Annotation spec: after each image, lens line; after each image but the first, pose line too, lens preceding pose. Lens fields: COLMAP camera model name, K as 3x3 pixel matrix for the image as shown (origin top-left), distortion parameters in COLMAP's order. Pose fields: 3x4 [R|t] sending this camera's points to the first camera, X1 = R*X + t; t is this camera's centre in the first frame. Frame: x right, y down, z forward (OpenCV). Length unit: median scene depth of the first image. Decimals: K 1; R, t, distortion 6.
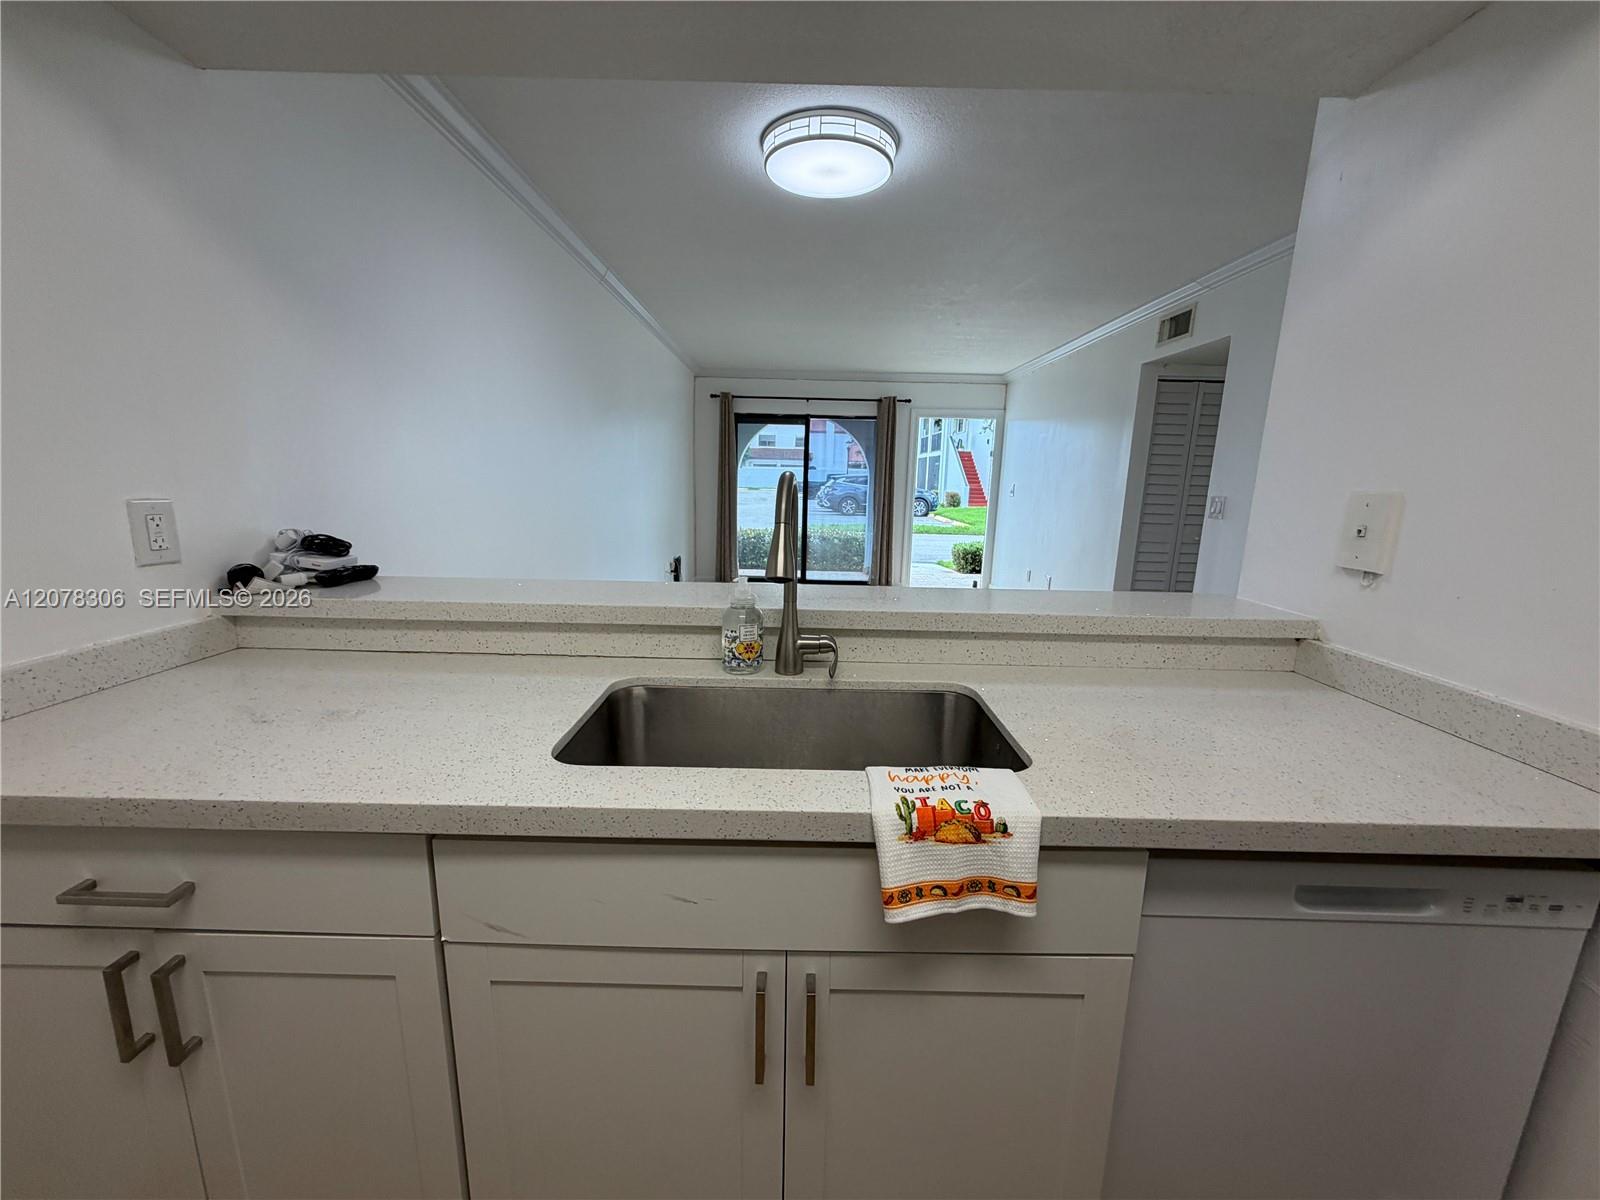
lens RADIAL K [[634.6, 0, 795.9], [0, 634.6, 603.0], [0, 0, 1]] dist [0.000346, 0.000044]
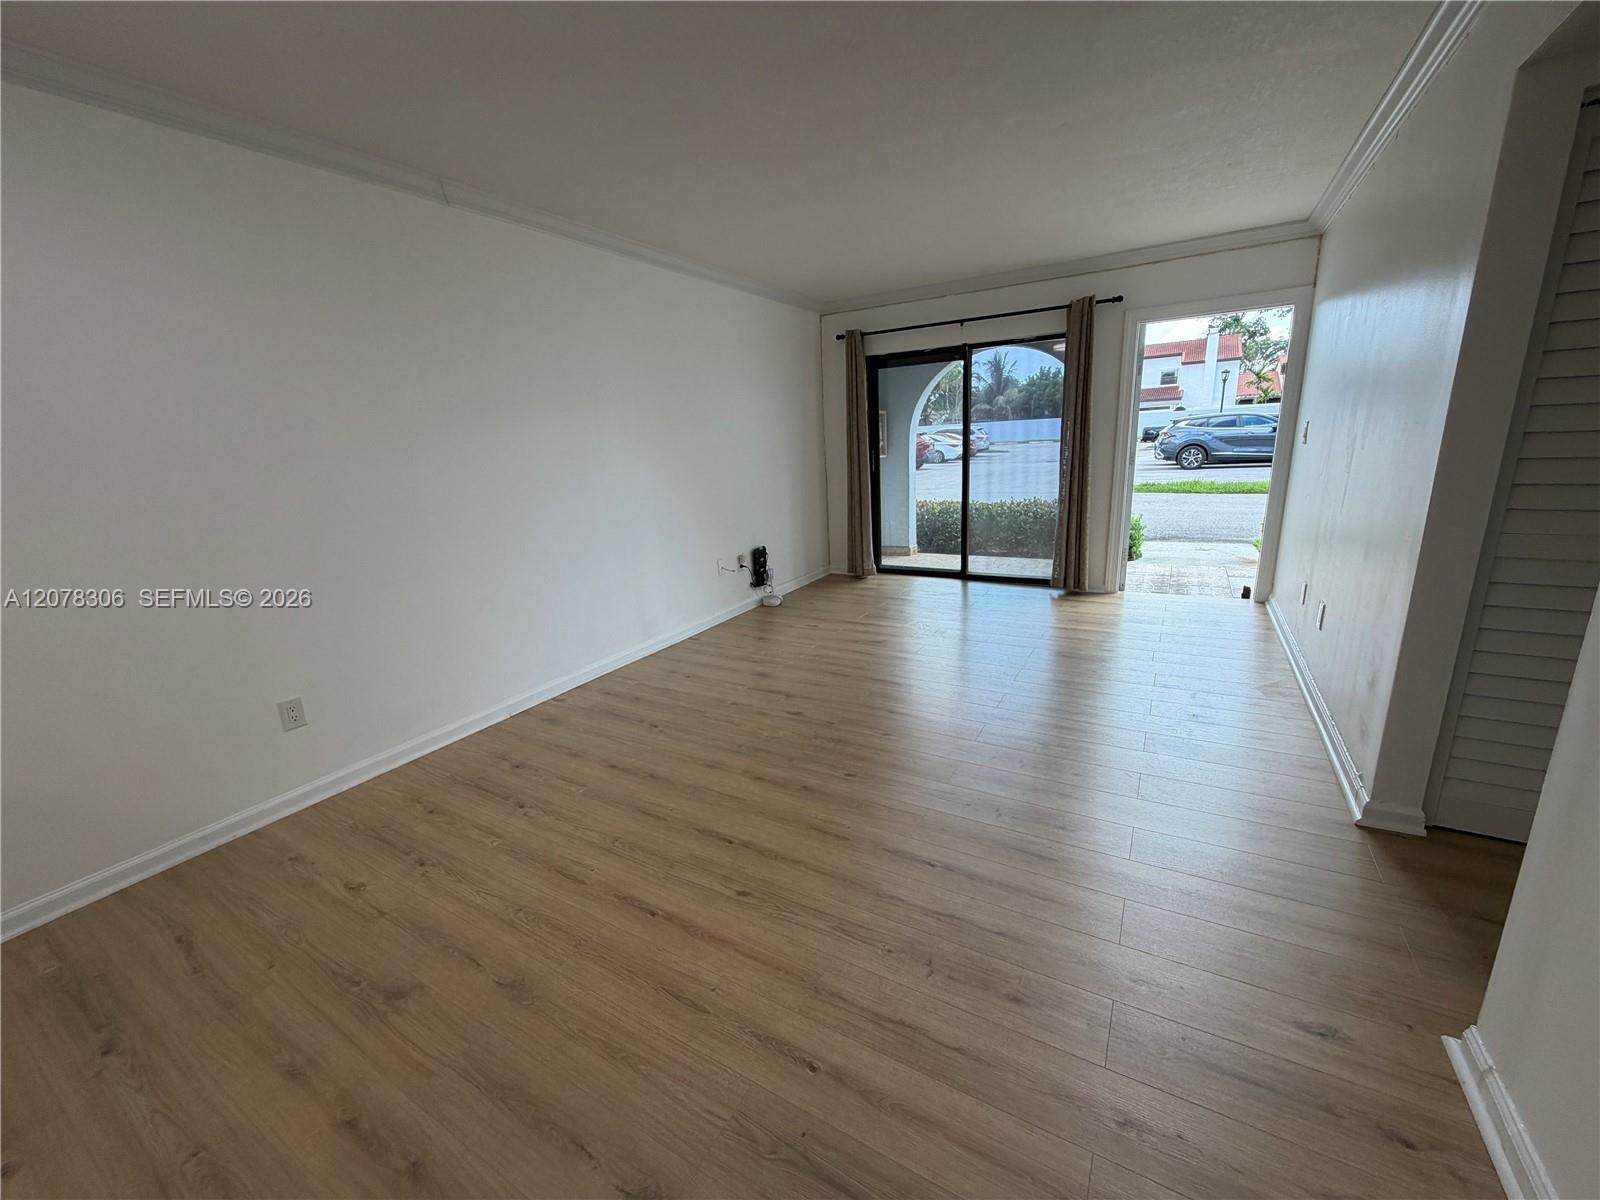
lens RADIAL K [[634.6, 0, 795.9], [0, 634.6, 603.0], [0, 0, 1]] dist [0.000346, 0.000044]
pose [[0.863087, 0.061752, -0.501265, 0.234394], [-0.030368, 0.997047, 0.070539, -0.052933], [0.504141, -0.045659, 0.862414, 0.282140]]
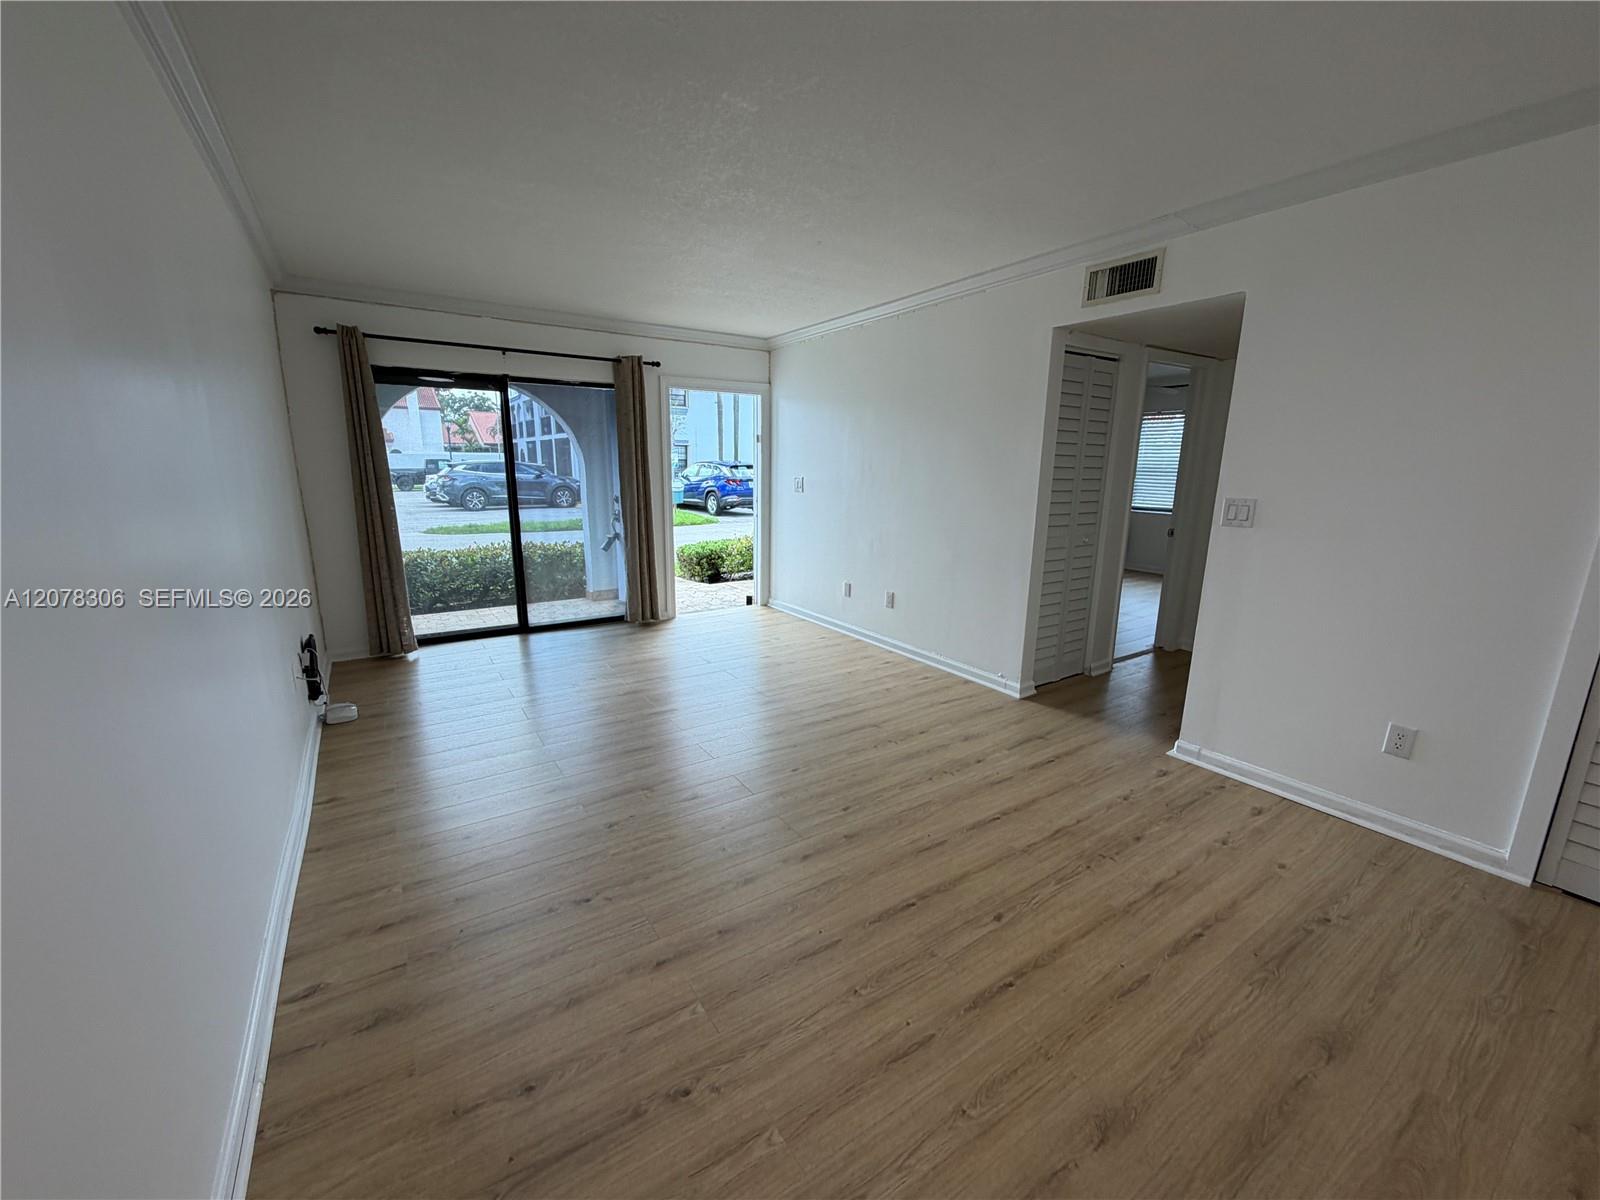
lens RADIAL K [[634.6, 0, 795.9], [0, 634.6, 603.0], [0, 0, 1]] dist [0.000346, 0.000044]
pose [[0.830569, -0.133655, 0.540641, -0.116809], [0.119305, 0.990939, 0.061691, -0.074592], [-0.543987, 0.013263, 0.838989, 0.310474]]
